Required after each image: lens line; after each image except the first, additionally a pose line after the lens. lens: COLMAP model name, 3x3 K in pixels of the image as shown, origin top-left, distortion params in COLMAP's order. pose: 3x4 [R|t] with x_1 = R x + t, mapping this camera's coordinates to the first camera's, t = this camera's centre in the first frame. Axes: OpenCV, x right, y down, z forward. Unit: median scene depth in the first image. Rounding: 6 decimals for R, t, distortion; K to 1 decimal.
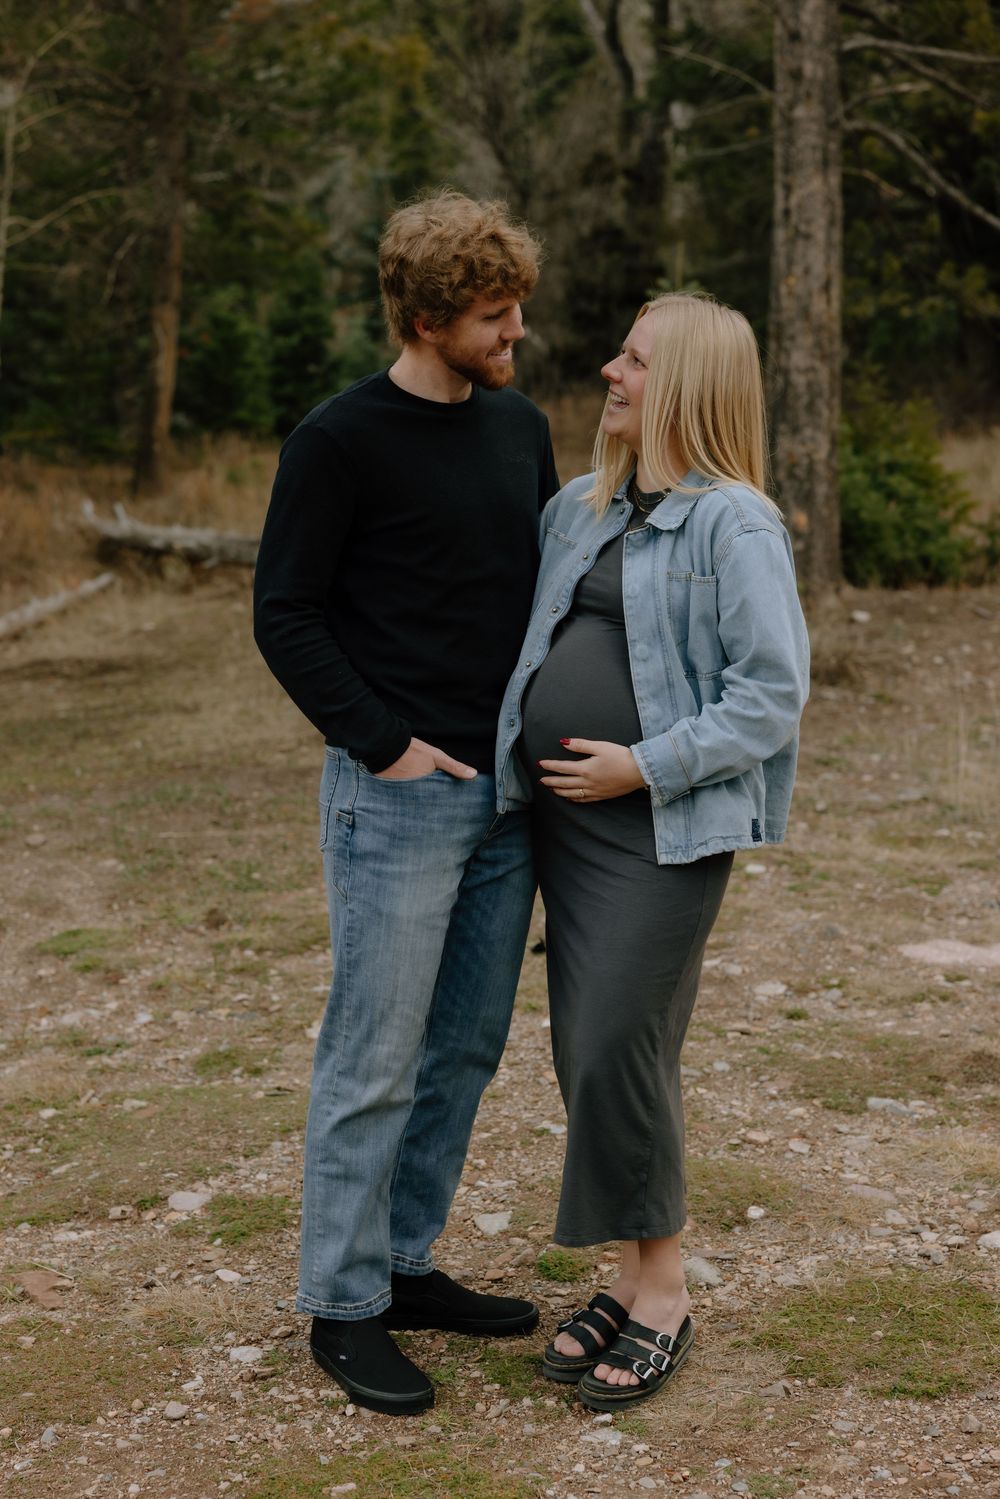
lens RADIAL K [[2530.4, 0, 500.0], [0, 2530.4, 749.5], [0, 0, 1]] dist [0.011594, -0.038730]
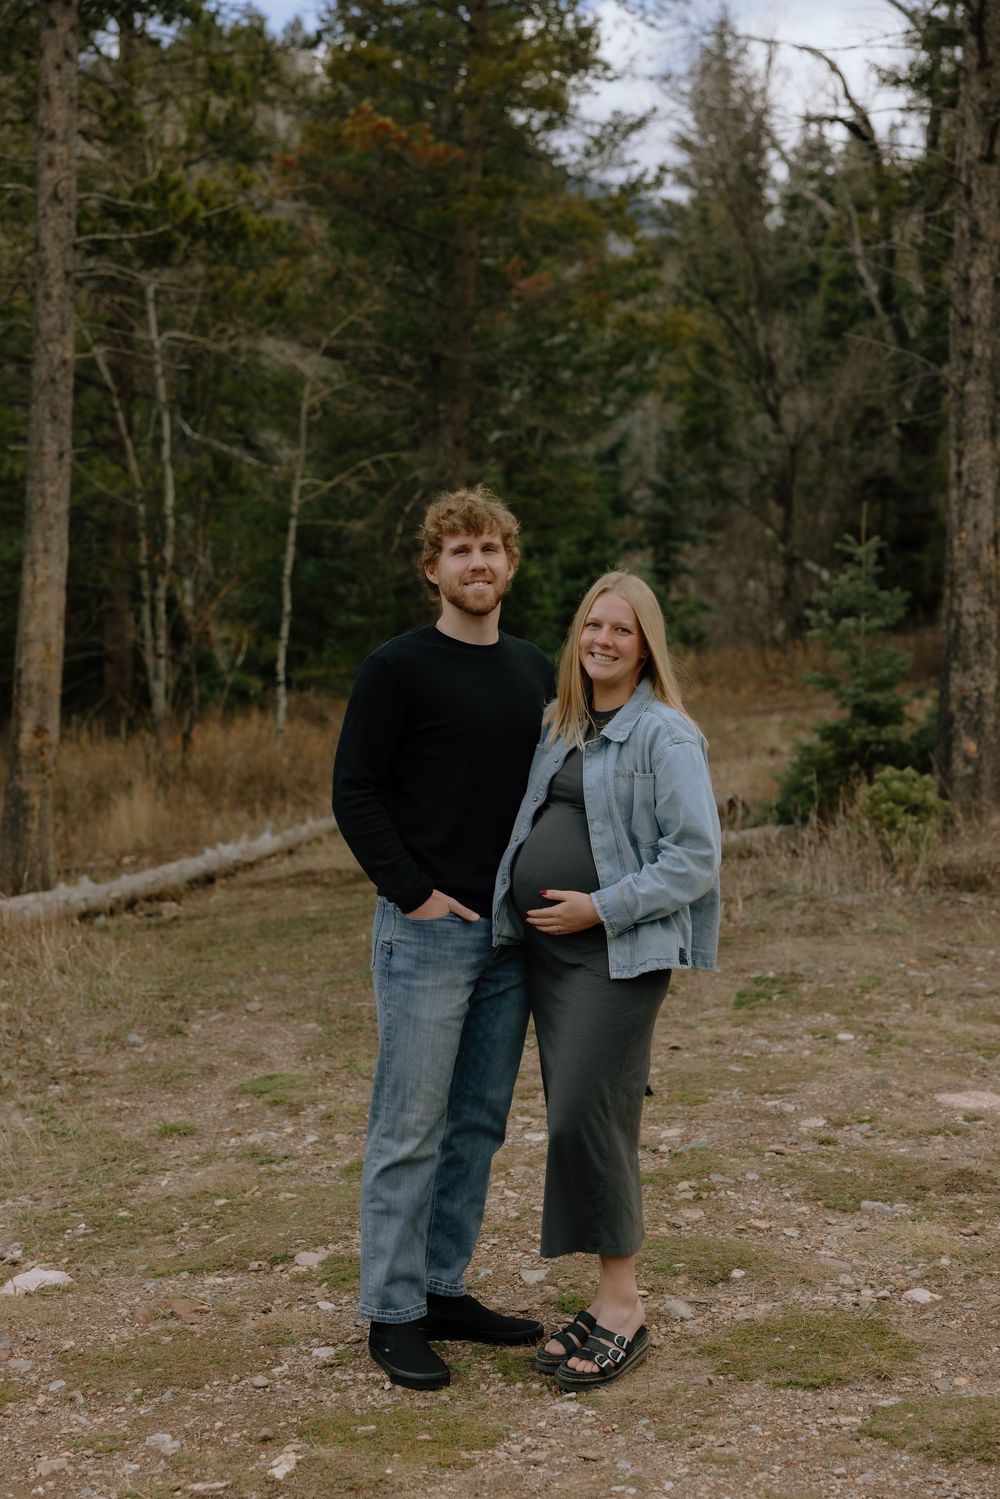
lens RADIAL K [[2392.3, 0, 500.0], [0, 2392.3, 749.5], [0, 0, 1]] dist [-0.009811, 0.051317]
pose [[0.993668, 0.002102, -0.112337, 0.111703], [-0.012300, 0.995851, -0.090164, 0.027620], [0.111681, 0.090975, 0.989571, -0.228346]]
